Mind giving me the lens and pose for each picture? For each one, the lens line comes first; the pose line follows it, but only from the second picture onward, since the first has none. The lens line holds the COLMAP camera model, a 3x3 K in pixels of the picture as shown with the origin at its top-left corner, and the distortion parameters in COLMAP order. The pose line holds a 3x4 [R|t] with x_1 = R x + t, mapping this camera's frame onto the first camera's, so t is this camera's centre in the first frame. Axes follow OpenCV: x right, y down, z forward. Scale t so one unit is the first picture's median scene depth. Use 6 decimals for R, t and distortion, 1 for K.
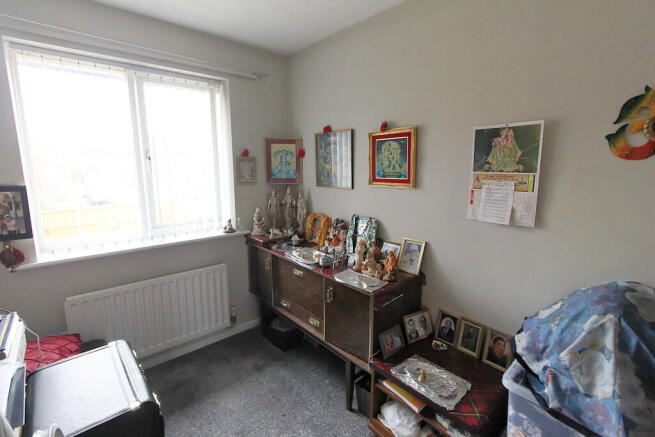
lens RADIAL K [[302.3, 0, 326.8], [0, 302.3, 215.1], [0, 0, 1]] dist [0.009262, -0.002209]
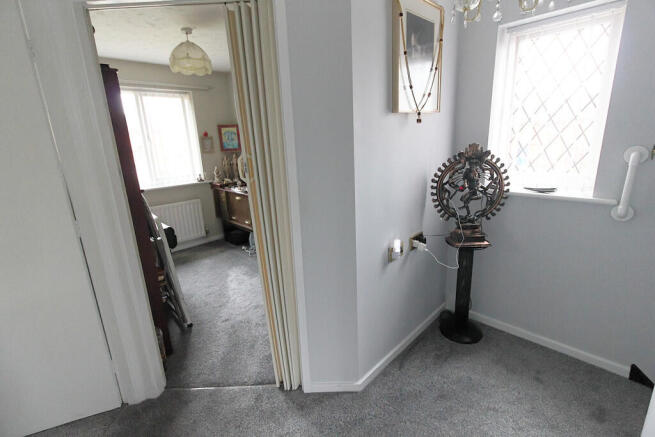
lens RADIAL K [[302.3, 0, 329.0], [0, 302.3, 218.0], [0, 0, 1]] dist [0.009262, -0.002209]
pose [[0.997083, -0.052056, 0.055825, 0.299522], [0.046412, 0.994100, 0.098041, 0.128128], [-0.060600, -0.095164, 0.993615, -0.774649]]
